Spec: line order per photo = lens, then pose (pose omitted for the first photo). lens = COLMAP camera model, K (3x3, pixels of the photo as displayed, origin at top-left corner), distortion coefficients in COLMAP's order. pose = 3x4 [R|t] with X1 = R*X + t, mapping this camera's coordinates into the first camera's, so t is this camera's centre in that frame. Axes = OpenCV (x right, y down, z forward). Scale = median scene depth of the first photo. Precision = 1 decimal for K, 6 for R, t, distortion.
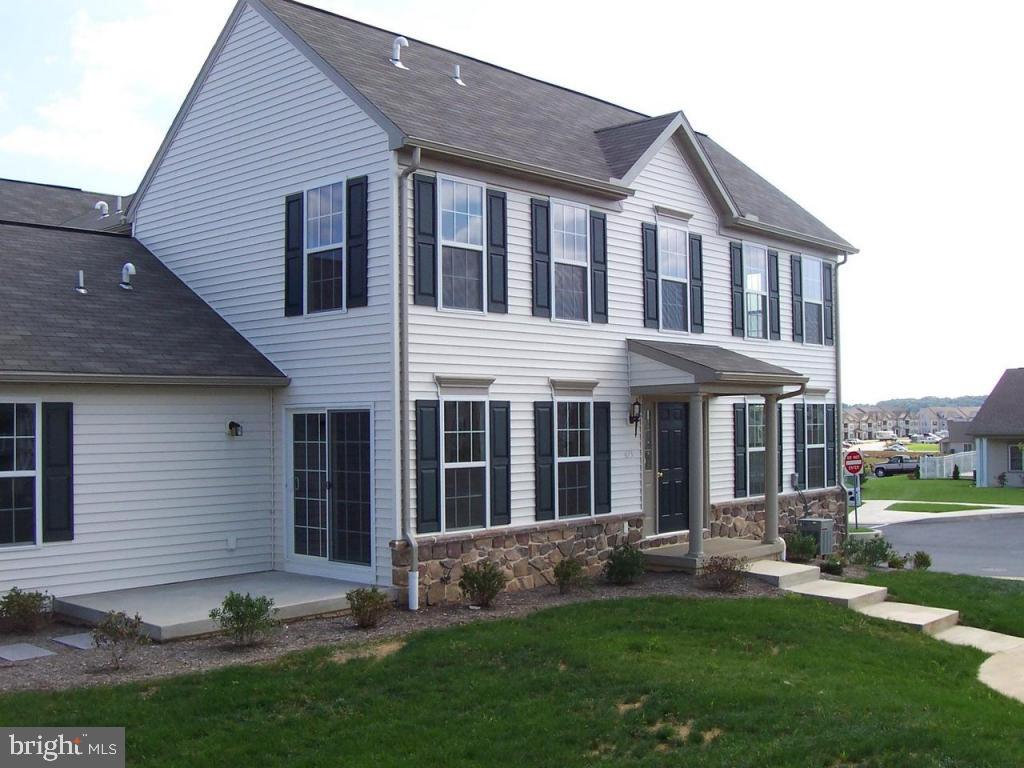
lens RADIAL K [[1120.5, 0, 513.8], [0, 1120.5, 385.6], [0, 0, 1]] dist [-0.145851, 0.000000]
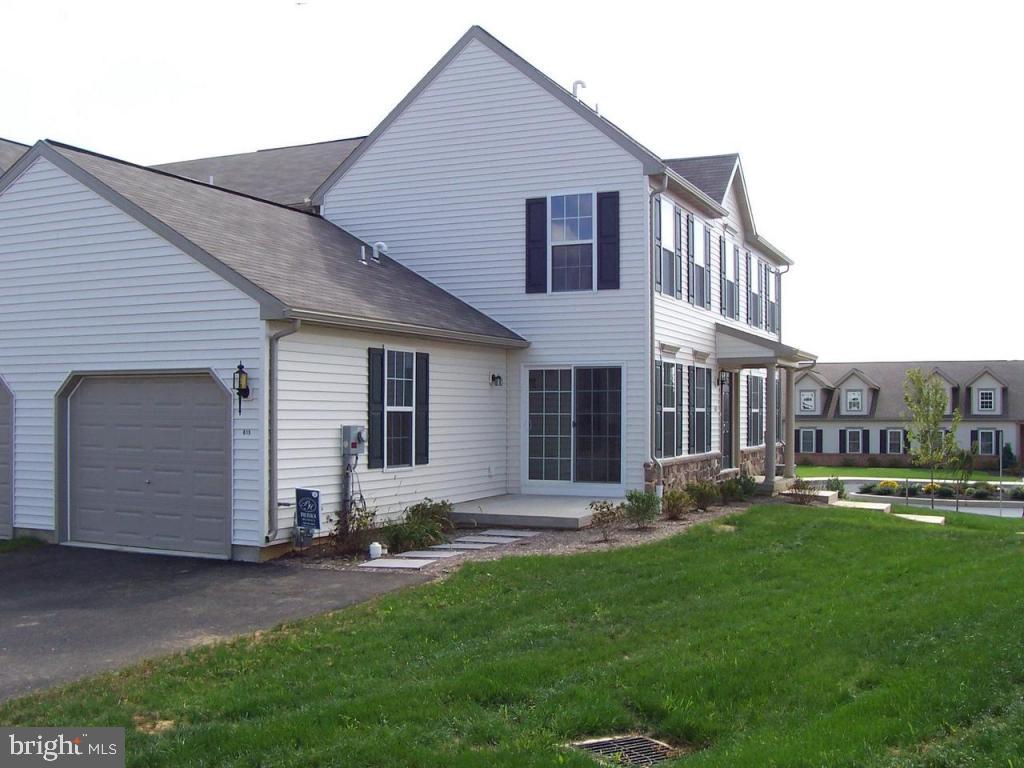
lens RADIAL K [[1120.5, 0, 508.3], [0, 1120.5, 383.6], [0, 0, 1]] dist [-0.145851, 0.000000]
pose [[0.948380, 0.021846, 0.316383, -0.626625], [-0.023369, 0.999726, 0.001021, 0.040340], [-0.316275, -0.008362, 0.948631, -0.209536]]
